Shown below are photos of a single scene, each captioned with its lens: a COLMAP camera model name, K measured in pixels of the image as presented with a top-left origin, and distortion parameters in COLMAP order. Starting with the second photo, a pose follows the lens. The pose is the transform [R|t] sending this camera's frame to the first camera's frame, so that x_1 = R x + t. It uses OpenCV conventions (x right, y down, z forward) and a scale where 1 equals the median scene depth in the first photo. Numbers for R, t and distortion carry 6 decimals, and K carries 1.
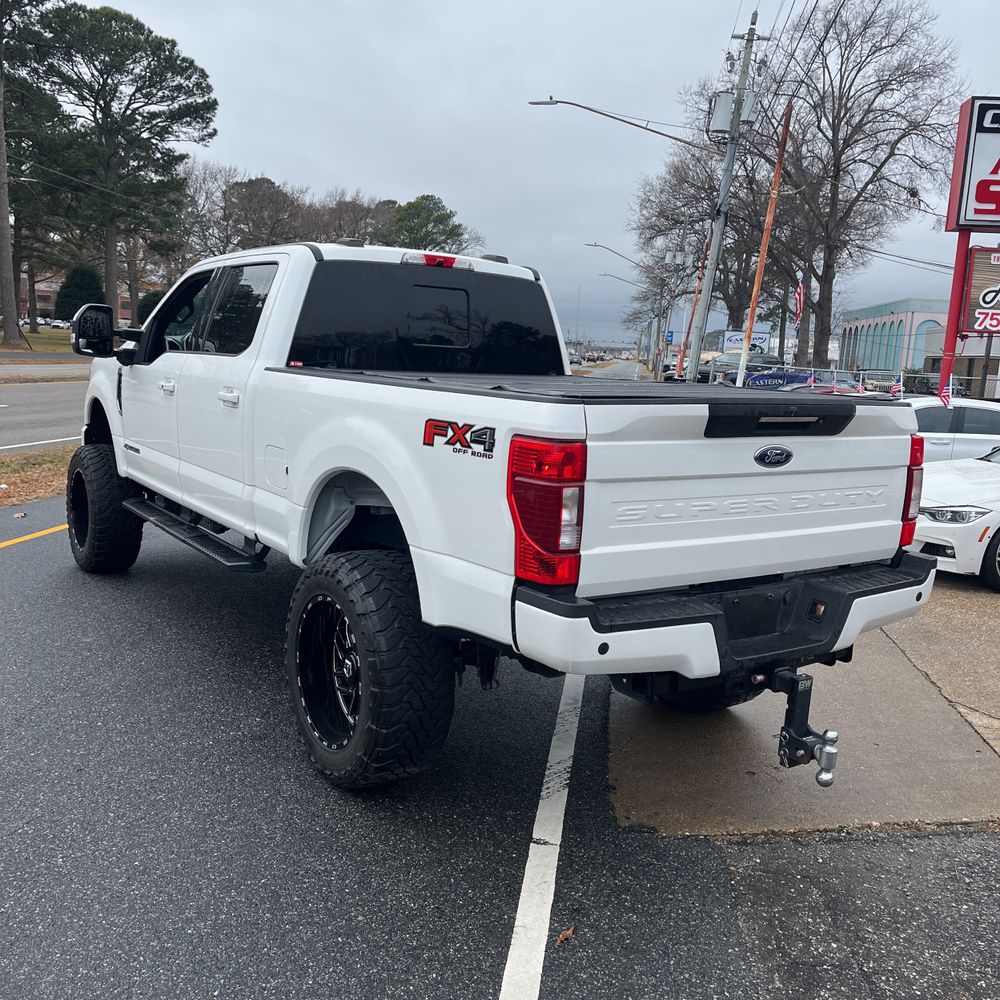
lens RADIAL K [[1022.1, 0, 502.9], [0, 1022.1, 506.1], [0, 0, 1]] dist [0.035938, 0.000000]
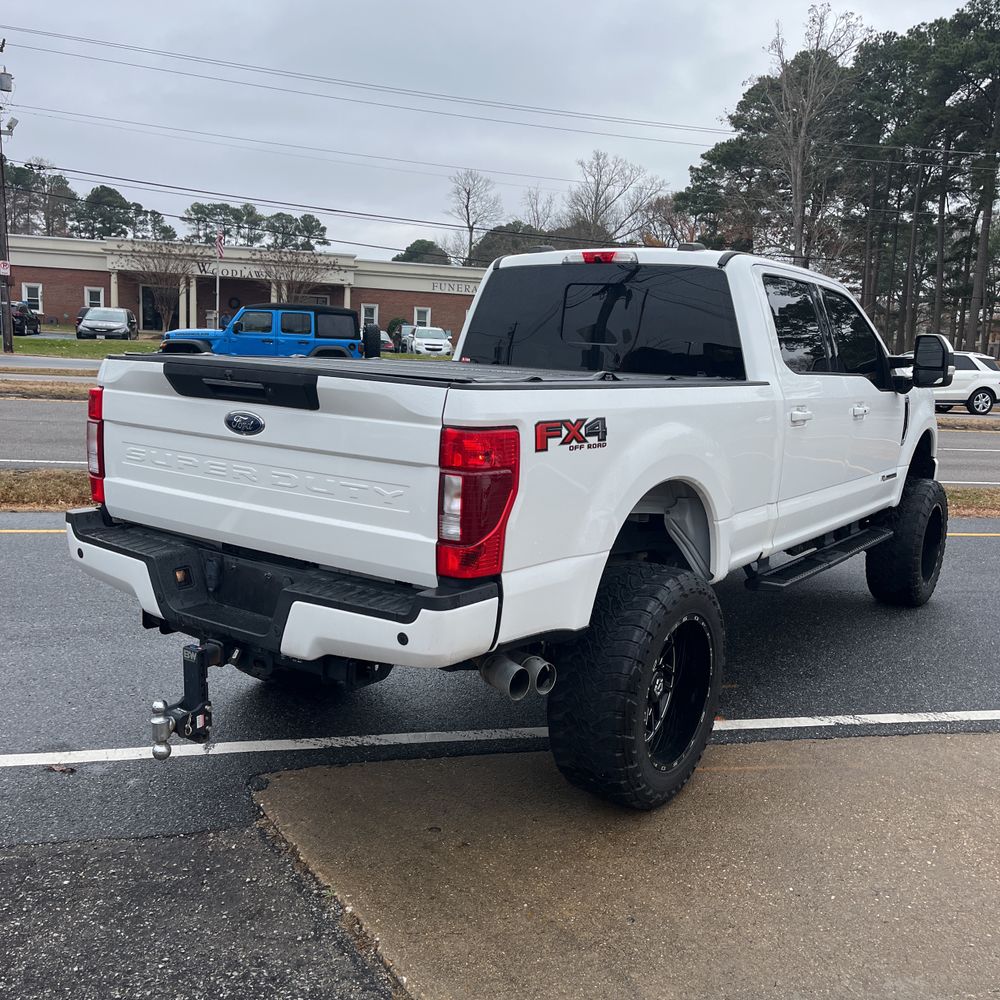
lens RADIAL K [[1022.1, 0, 498.0], [0, 1022.1, 501.2], [0, 0, 1]] dist [0.035938, 0.000000]
pose [[0.337798, 0.114676, -0.934207, 1.134593], [-0.175822, 0.982767, 0.057062, -0.066359], [0.924651, 0.144979, 0.352139, 0.805231]]
